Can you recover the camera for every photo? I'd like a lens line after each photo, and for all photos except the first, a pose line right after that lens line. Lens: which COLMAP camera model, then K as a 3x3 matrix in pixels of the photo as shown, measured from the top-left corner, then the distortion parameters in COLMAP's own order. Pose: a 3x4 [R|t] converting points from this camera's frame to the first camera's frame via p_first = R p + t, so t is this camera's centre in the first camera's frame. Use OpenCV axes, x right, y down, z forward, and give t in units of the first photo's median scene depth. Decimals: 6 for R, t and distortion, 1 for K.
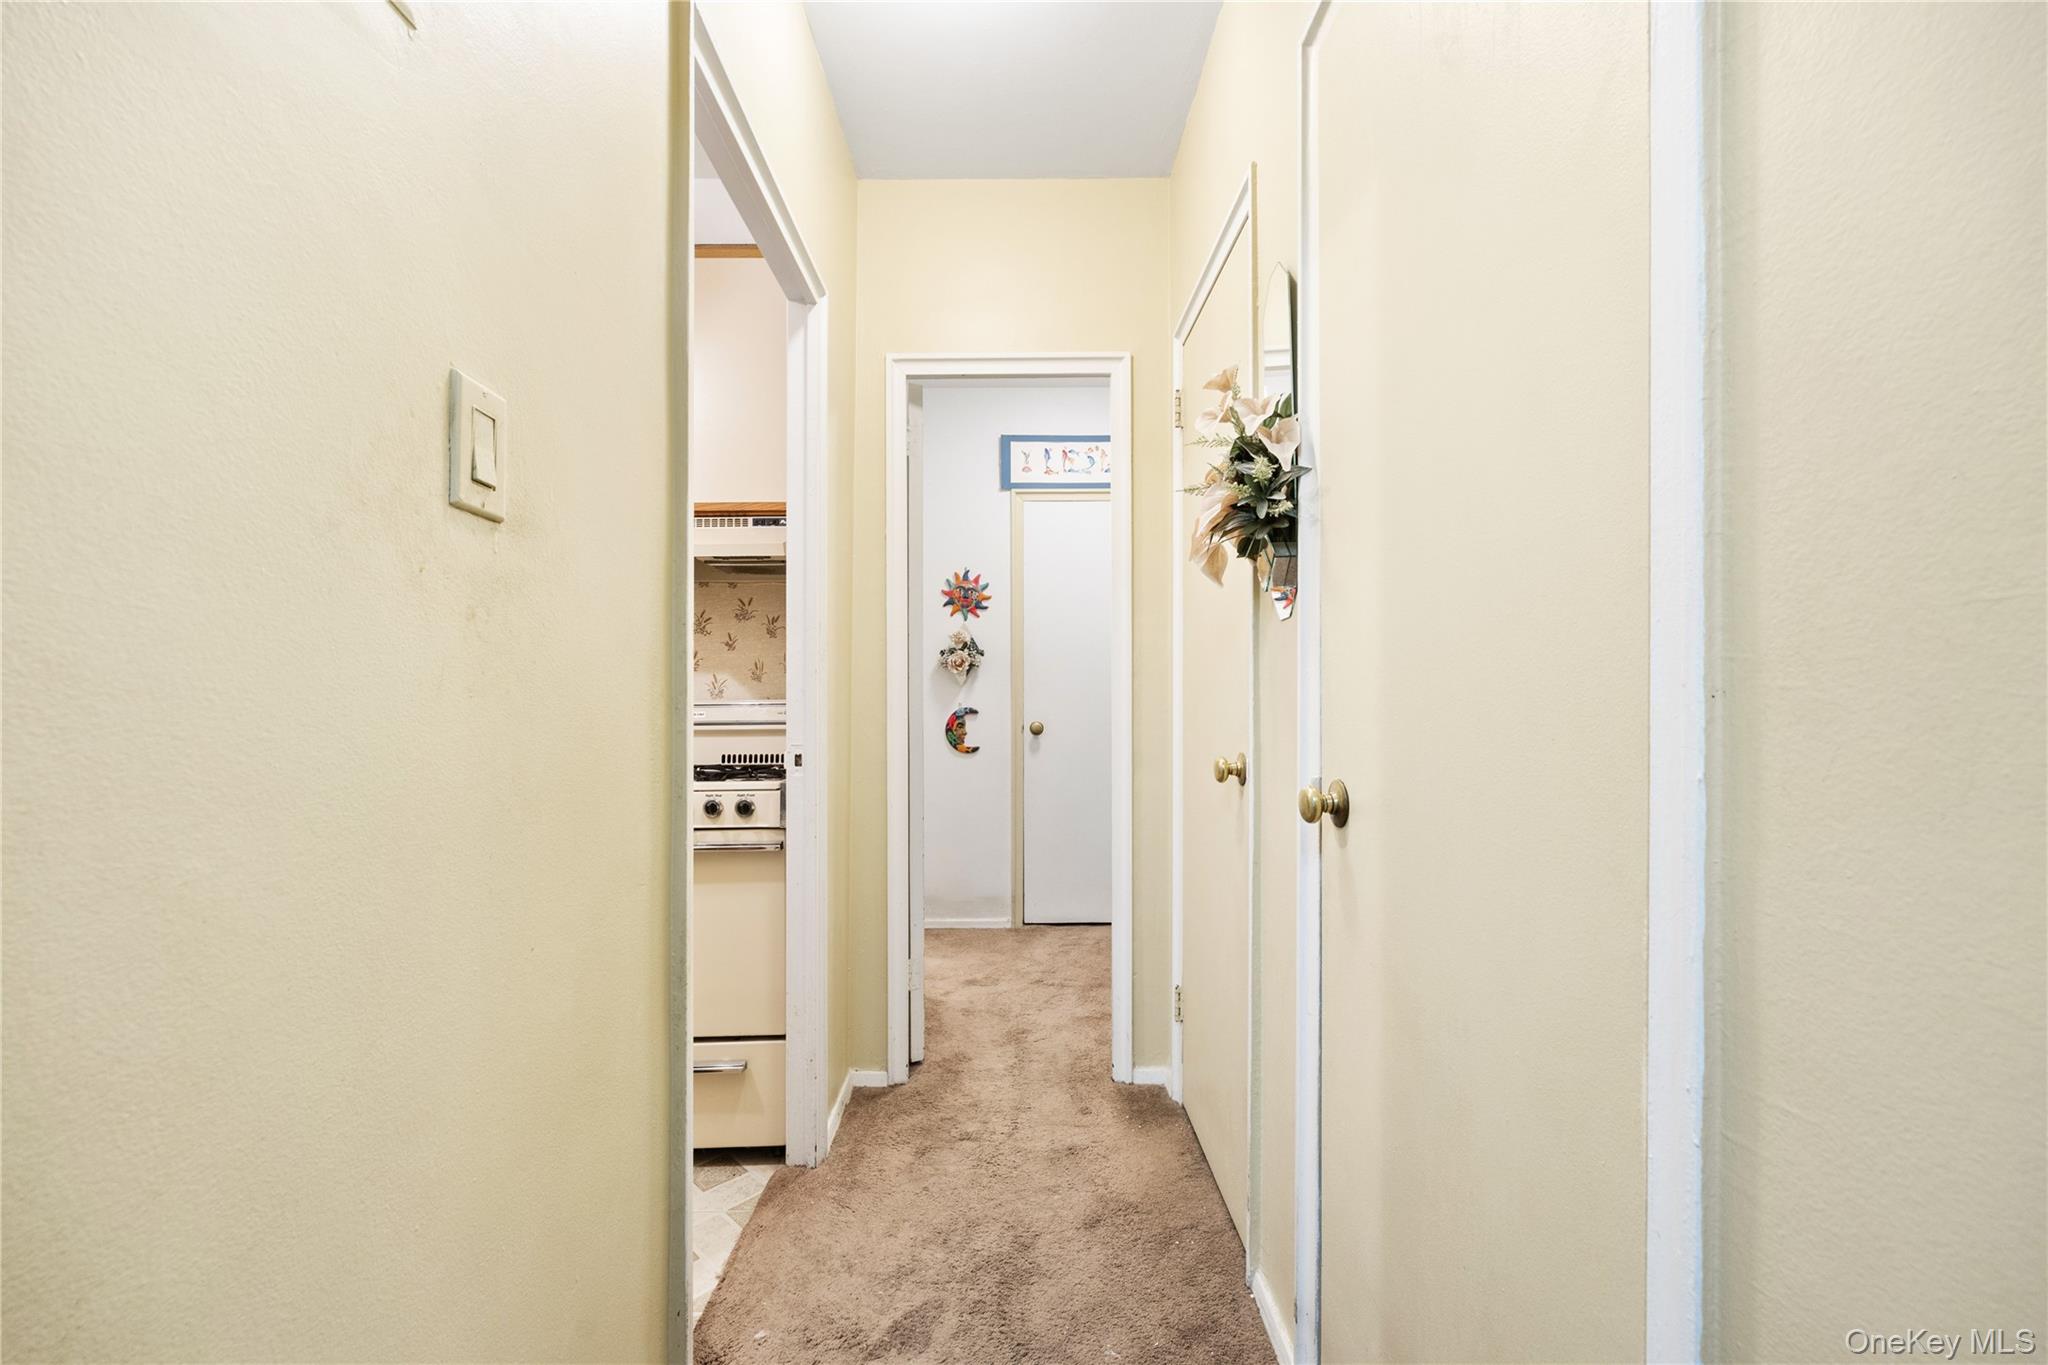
lens RADIAL K [[834.9, 0, 1023.8], [0, 834.9, 694.9], [0, 0, 1]] dist [-0.002227, -0.000008]
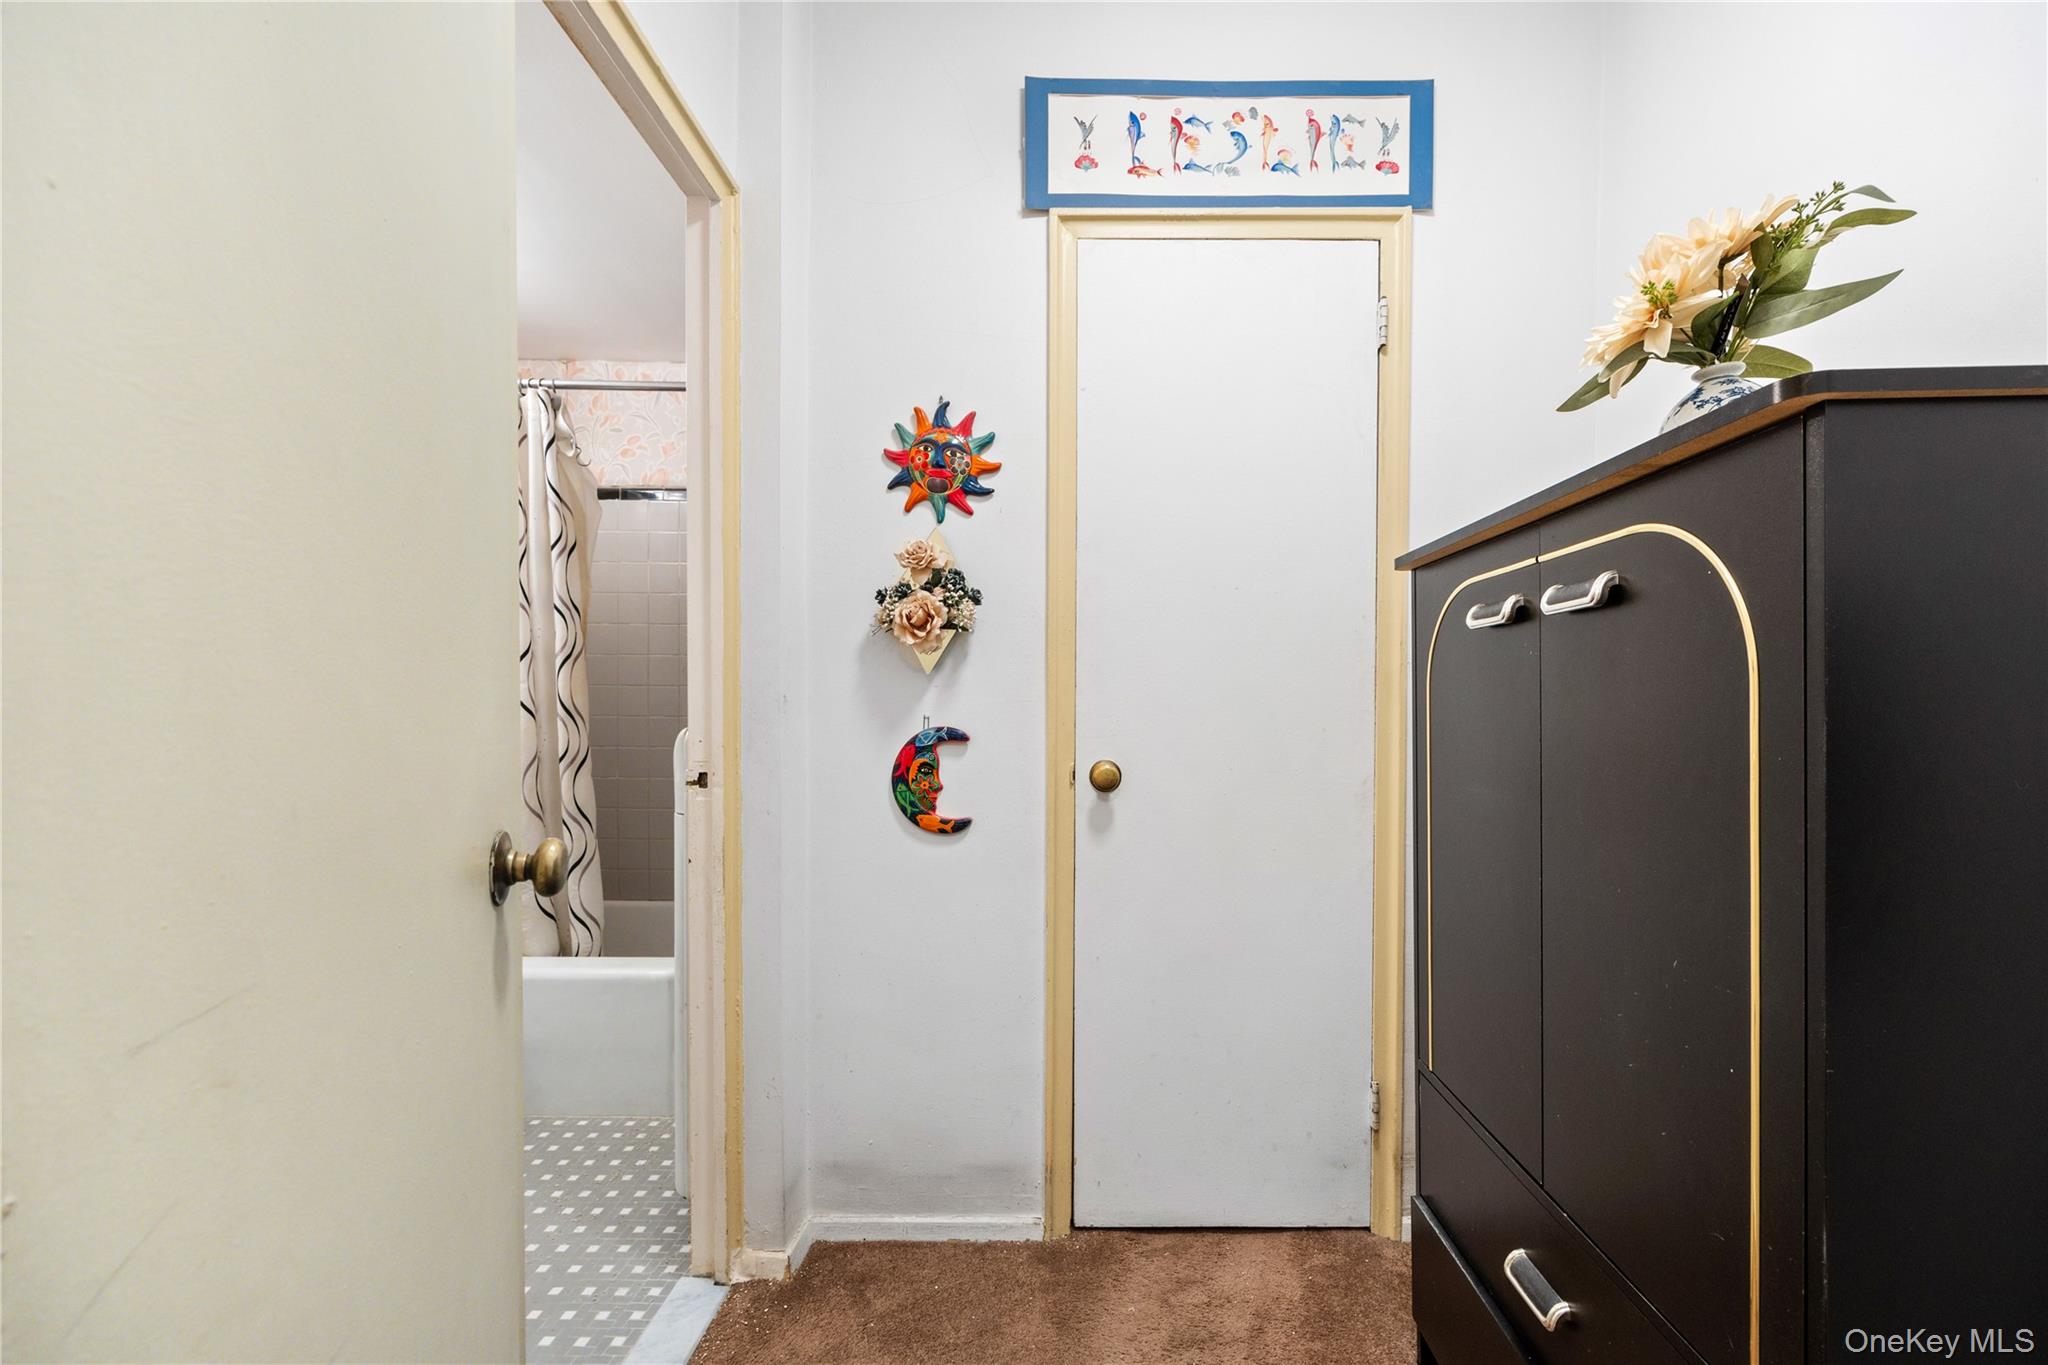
lens RADIAL K [[834.9, 0, 1023.8], [0, 834.9, 694.9], [0, 0, 1]] dist [-0.002227, -0.000008]
pose [[0.998393, 0.005656, -0.056395, -0.002664], [-0.005626, 0.999984, 0.000696, -0.001810], [0.056398, -0.000378, 0.998408, 0.577792]]
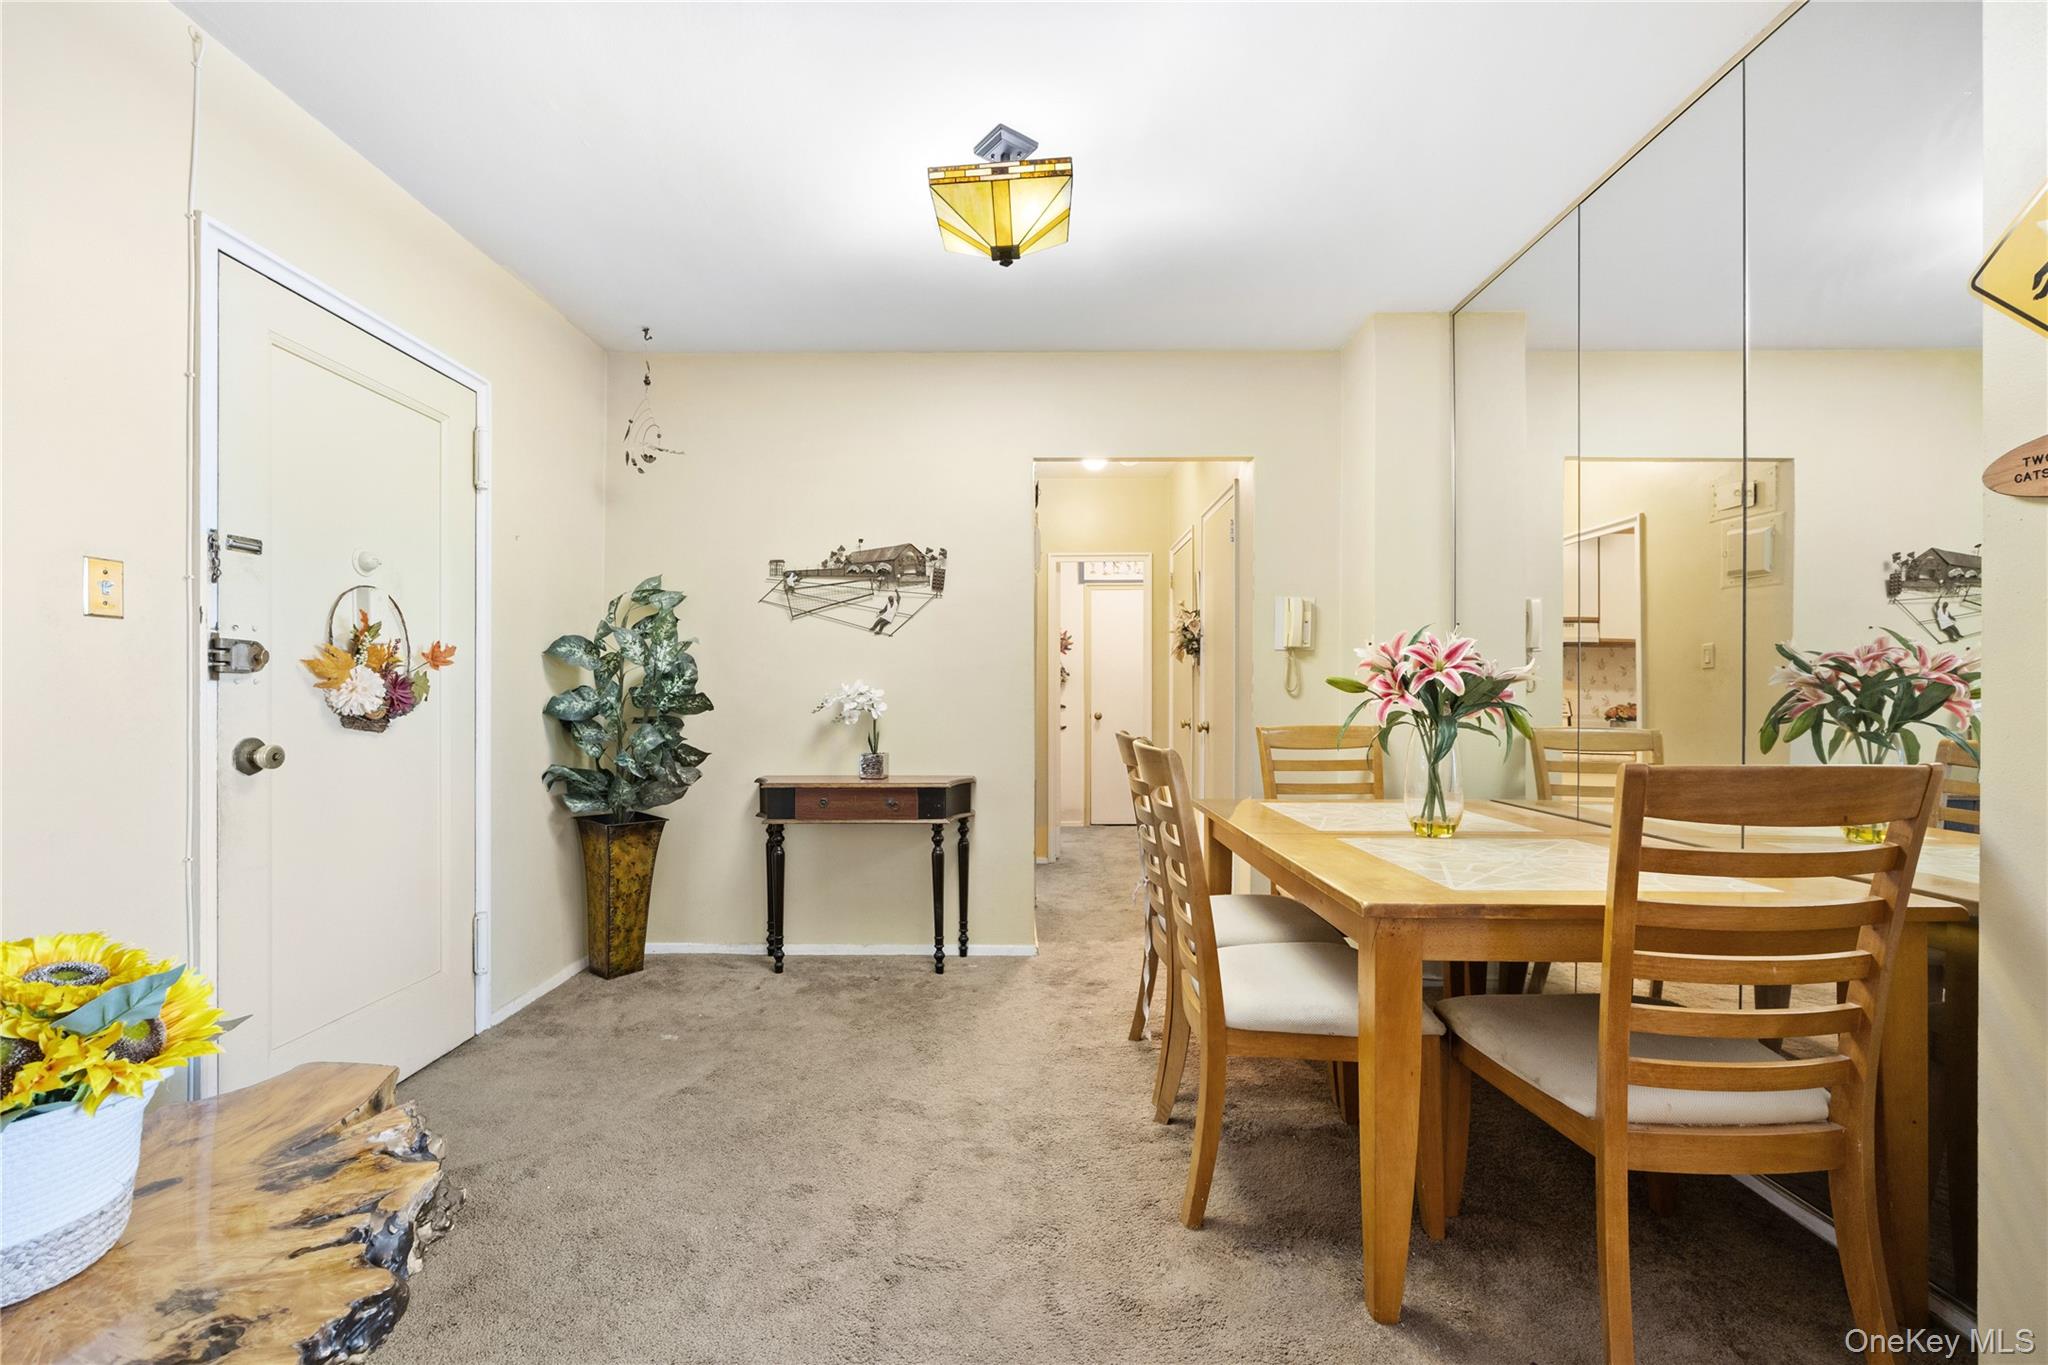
lens RADIAL K [[834.9, 0, 1023.8], [0, 834.9, 694.9], [0, 0, 1]] dist [-0.002227, -0.000008]
pose [[0.999783, 0.001297, -0.020772, -0.108546], [-0.001283, 0.999999, 0.000688, -0.006264], [0.020773, -0.000661, 0.999784, -0.808084]]
